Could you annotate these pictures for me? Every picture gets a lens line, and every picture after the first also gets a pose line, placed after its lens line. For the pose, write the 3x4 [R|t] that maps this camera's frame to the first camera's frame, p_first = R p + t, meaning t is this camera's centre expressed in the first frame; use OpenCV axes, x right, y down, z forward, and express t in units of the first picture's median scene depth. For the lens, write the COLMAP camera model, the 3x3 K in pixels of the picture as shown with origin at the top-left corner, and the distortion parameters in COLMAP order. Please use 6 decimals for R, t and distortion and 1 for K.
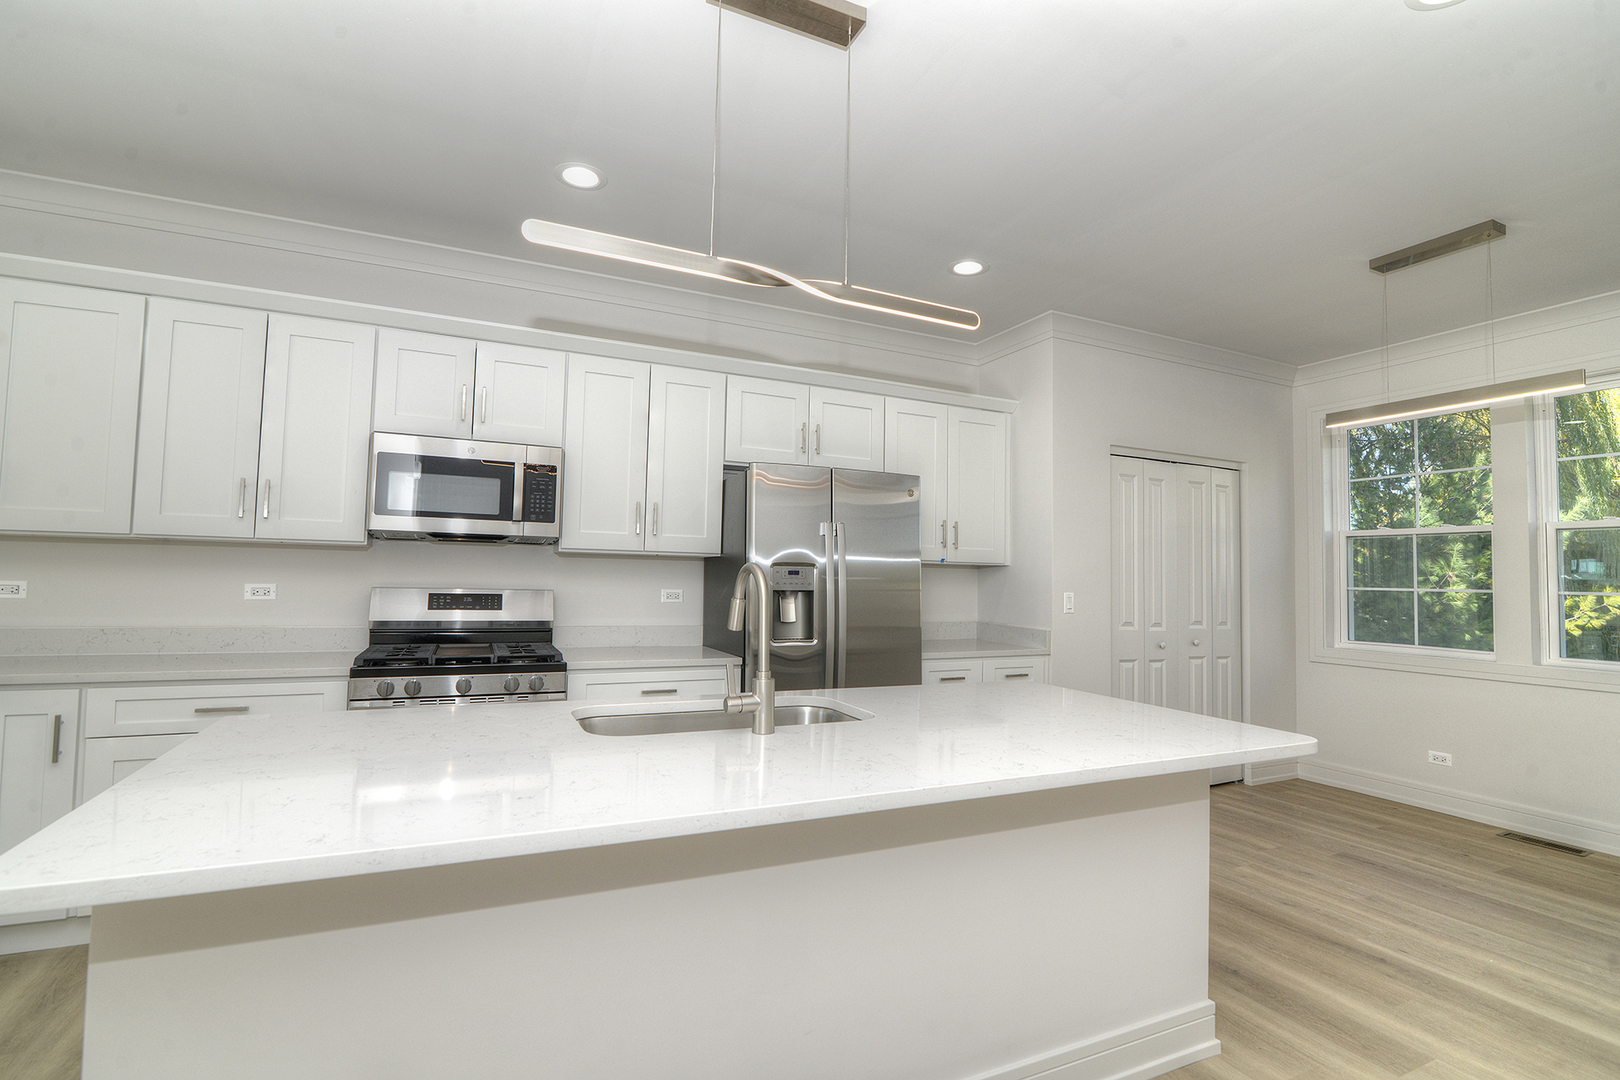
lens RADIAL K [[742.2, 0, 805.4], [0, 742.2, 538.3], [0, 0, 1]] dist [-0.017318, 0.000773]
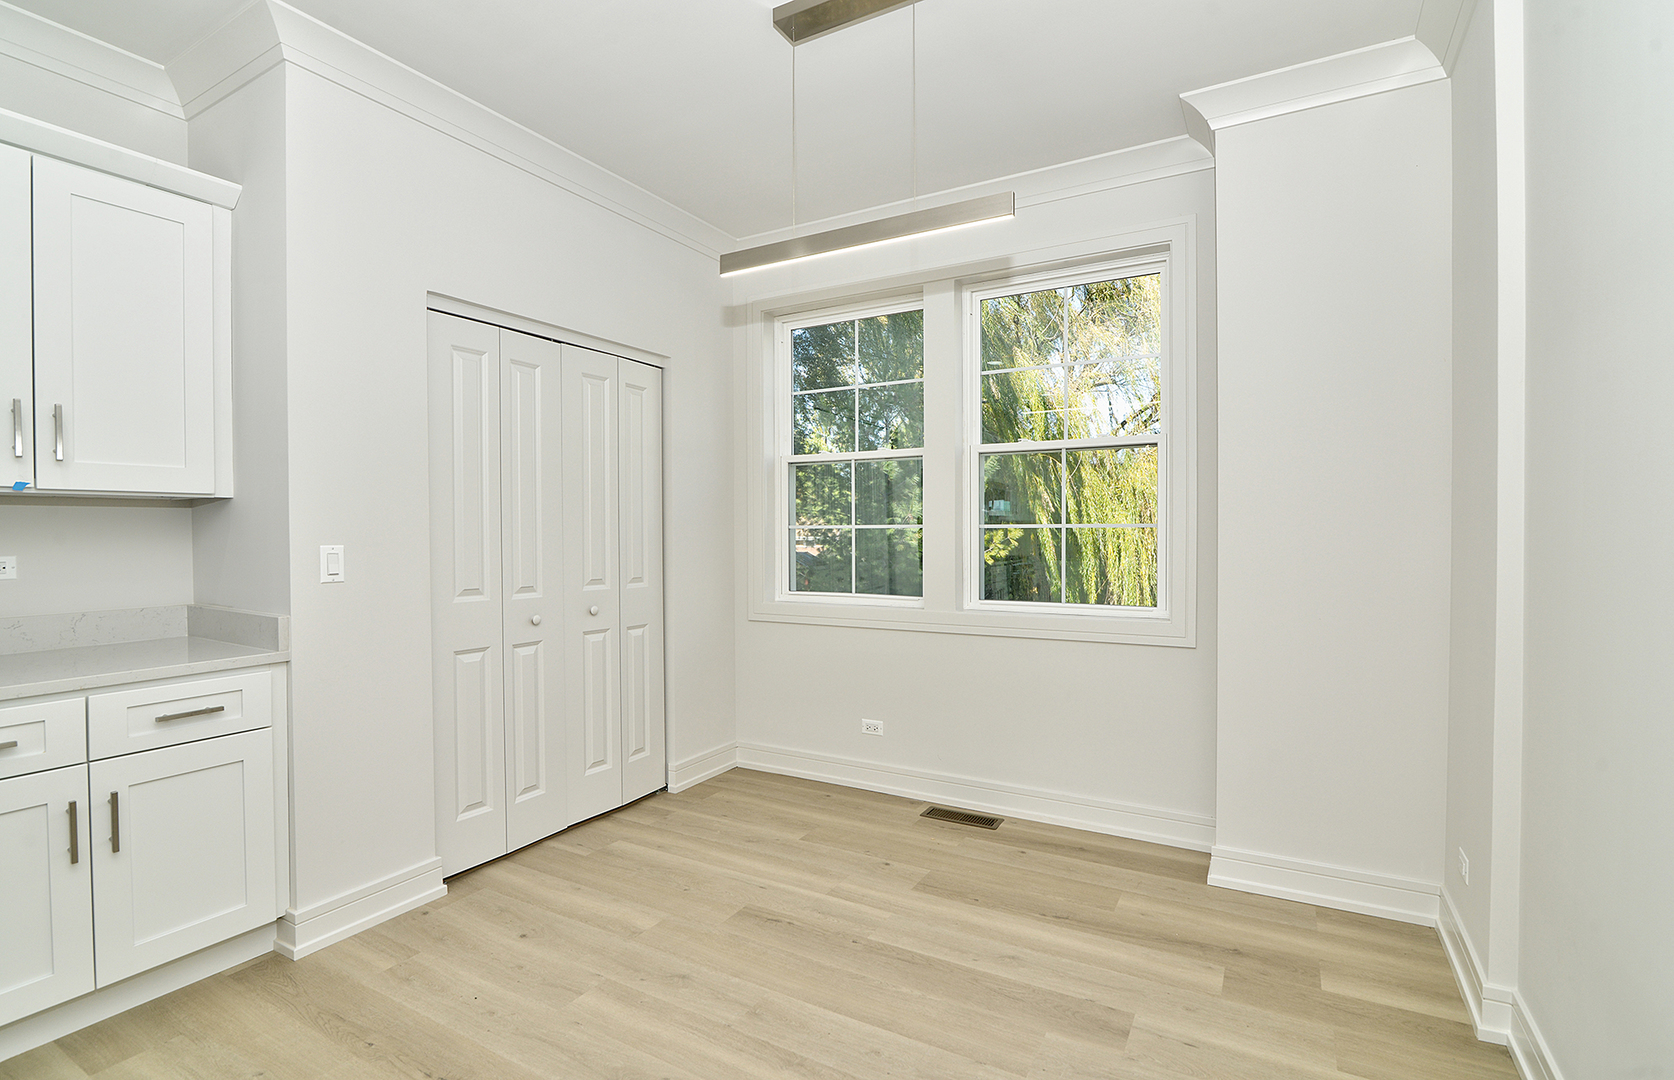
lens RADIAL K [[785.5, 0, 824.7], [0, 785.5, 538.4], [0, 0, 1]] dist [-0.010970, -0.001208]
pose [[0.822336, -0.030148, 0.568203, 0.386530], [-0.009475, 0.997731, 0.066652, 0.030713], [-0.568923, -0.060194, 0.820185, 0.372501]]
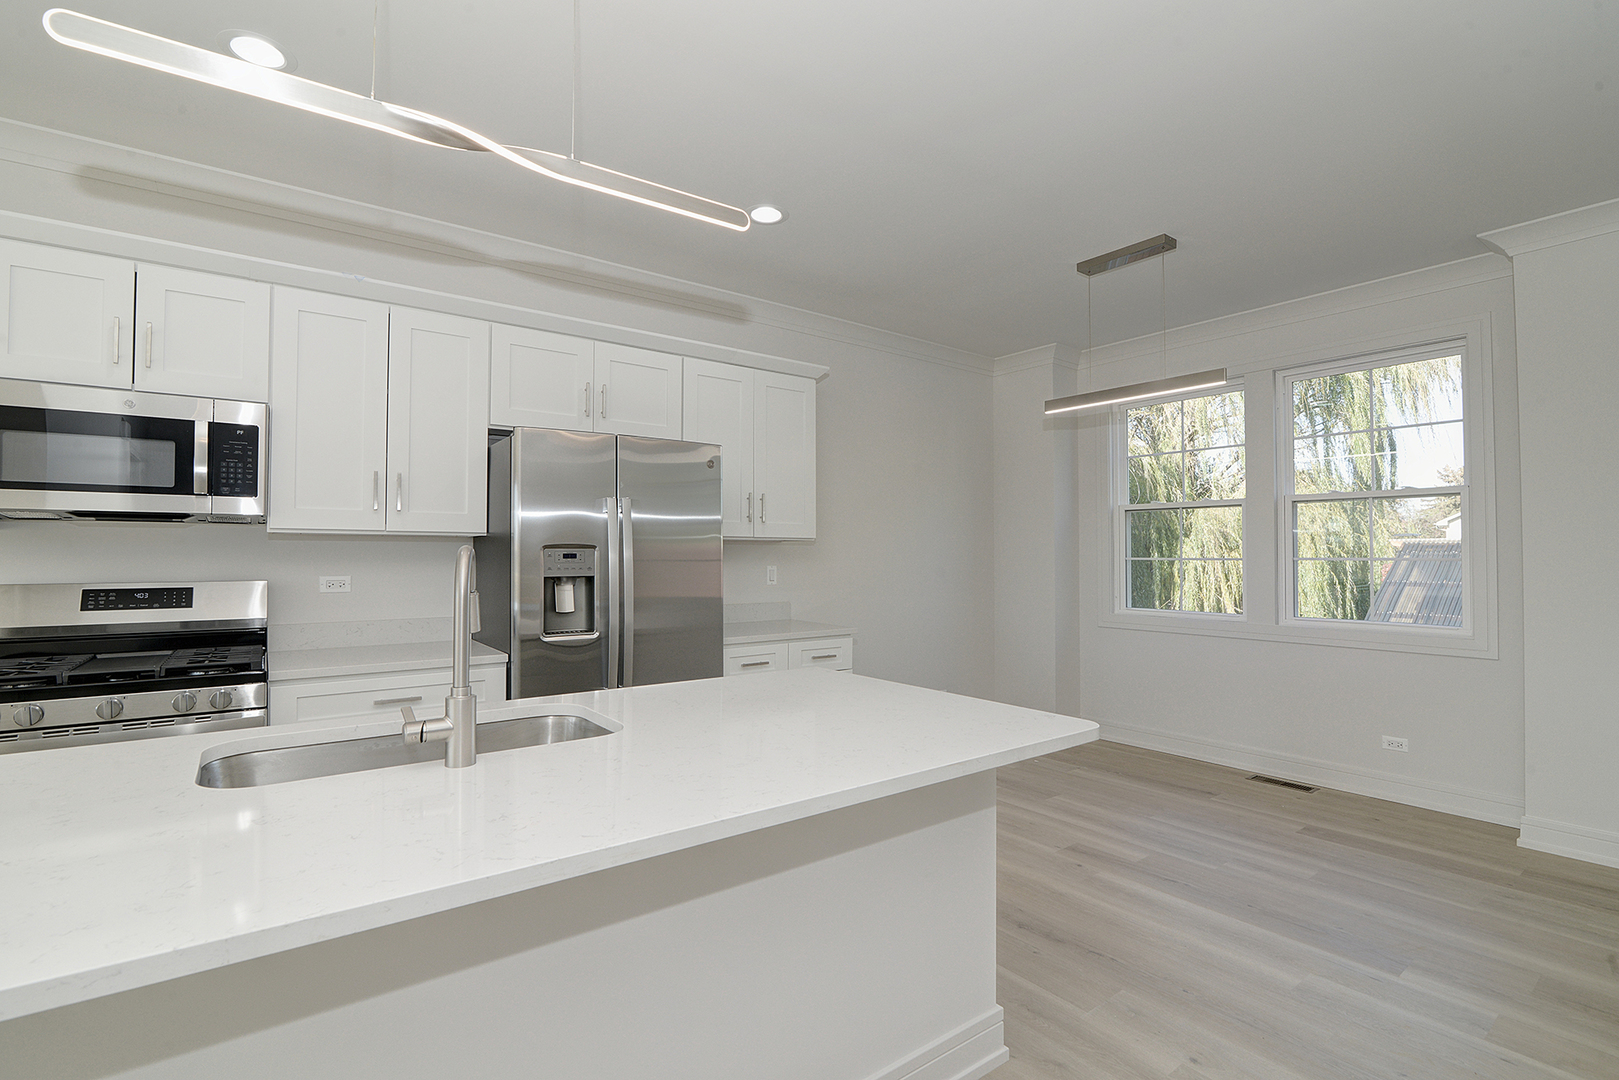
lens RADIAL K [[741.7, 0, 810.8], [0, 741.7, 551.0], [0, 0, 1]] dist [-0.017318, 0.000773]
pose [[0.973343, -0.017664, 0.228671, 0.056657], [0.007239, 0.998899, 0.046350, 0.004381], [-0.229238, -0.043460, 0.972400, 0.086179]]
